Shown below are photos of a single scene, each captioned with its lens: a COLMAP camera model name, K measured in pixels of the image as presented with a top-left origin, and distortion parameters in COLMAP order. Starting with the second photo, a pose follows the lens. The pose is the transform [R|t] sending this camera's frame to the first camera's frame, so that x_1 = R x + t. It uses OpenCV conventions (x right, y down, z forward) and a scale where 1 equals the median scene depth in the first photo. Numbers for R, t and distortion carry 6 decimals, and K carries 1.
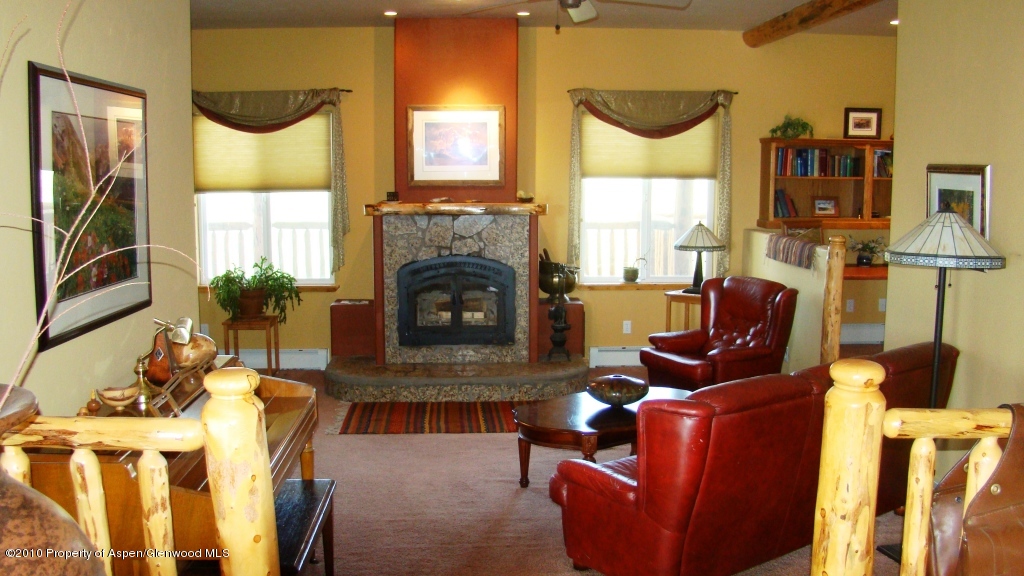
lens RADIAL K [[947.7, 0, 512.0], [0, 947.7, 288.0], [0, 0, 1]] dist [-0.189037, 0.146002]
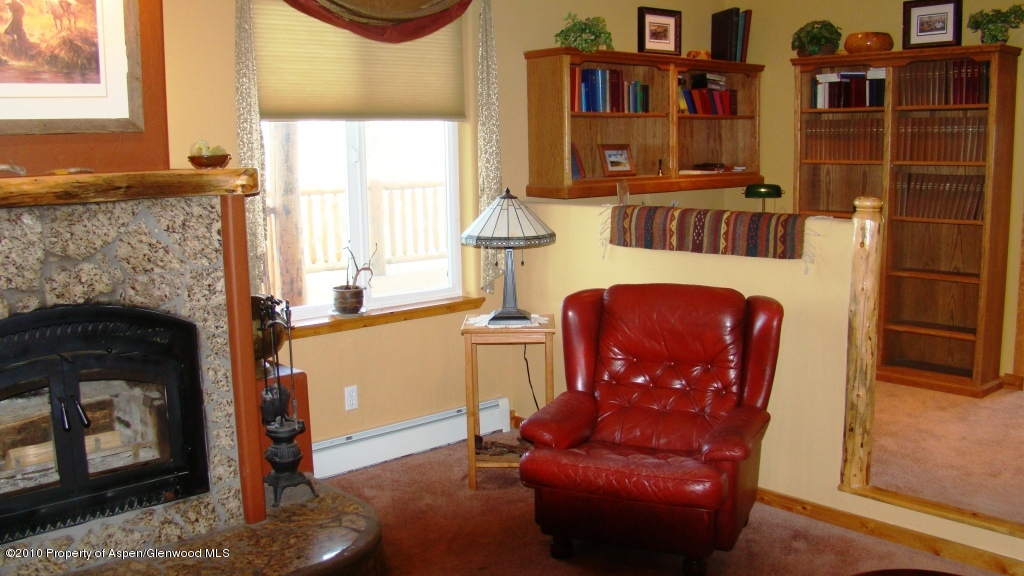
lens RADIAL K [[947.7, 0, 512.0], [0, 947.7, 288.0], [0, 0, 1]] dist [-0.189037, 0.146002]
pose [[0.778769, -0.108883, 0.617789, -0.136072], [0.098133, 0.993842, 0.051458, -0.040869], [-0.619588, 0.020552, 0.784658, 0.545537]]
